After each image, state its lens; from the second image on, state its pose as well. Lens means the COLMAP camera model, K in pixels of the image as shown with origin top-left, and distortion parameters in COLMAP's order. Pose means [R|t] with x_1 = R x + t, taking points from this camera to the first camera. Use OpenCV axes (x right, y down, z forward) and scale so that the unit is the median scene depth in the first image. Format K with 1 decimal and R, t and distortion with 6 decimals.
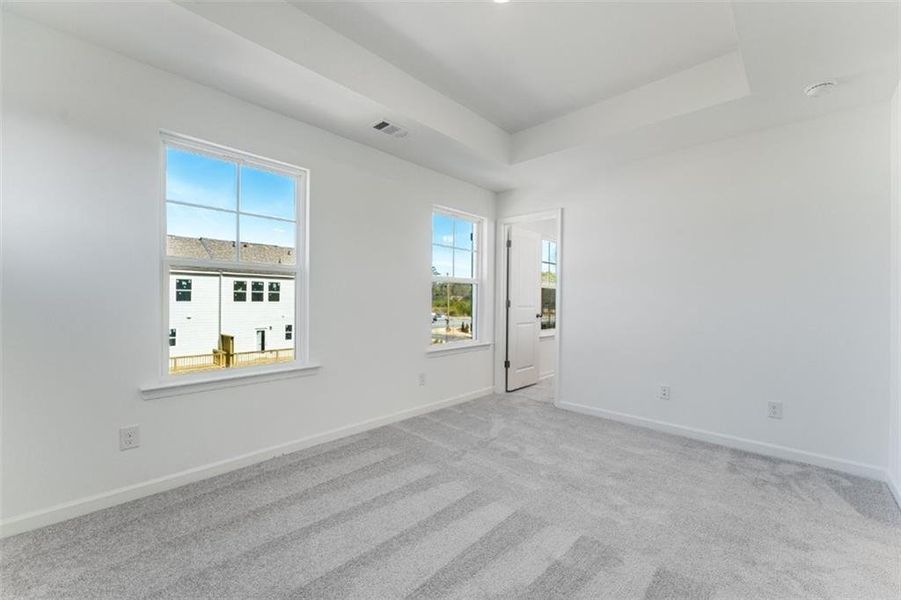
lens RADIAL K [[373.8, 0, 450.5], [0, 373.8, 300.0], [0, 0, 1]] dist [0.000575, 0.000052]
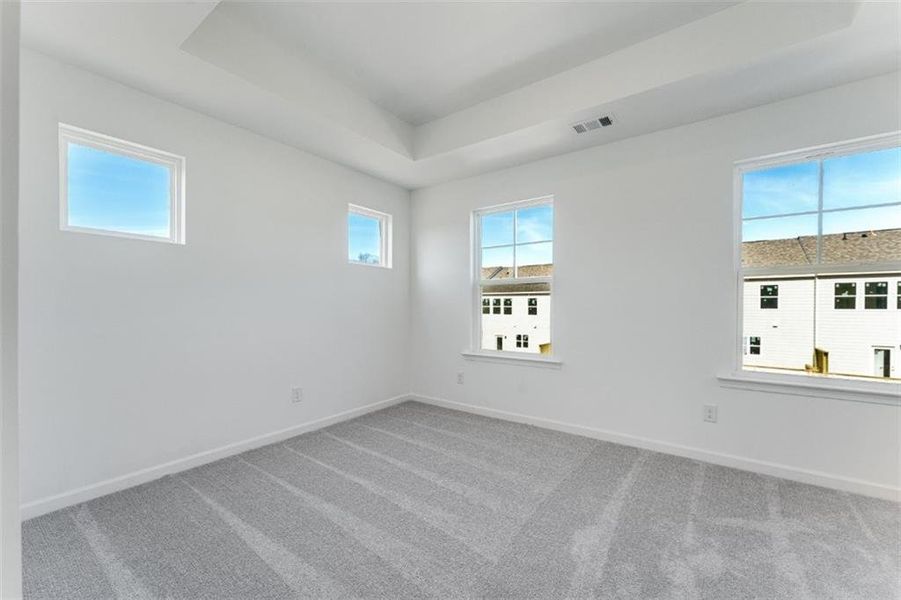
lens RADIAL K [[373.8, 0, 450.5], [0, 373.8, 300.0], [0, 0, 1]] dist [0.000575, 0.000052]
pose [[0.097697, -0.022432, -0.994963, 0.147205], [0.000985, 0.999748, -0.022443, 0.002021], [0.995216, 0.001213, 0.097695, 0.106845]]
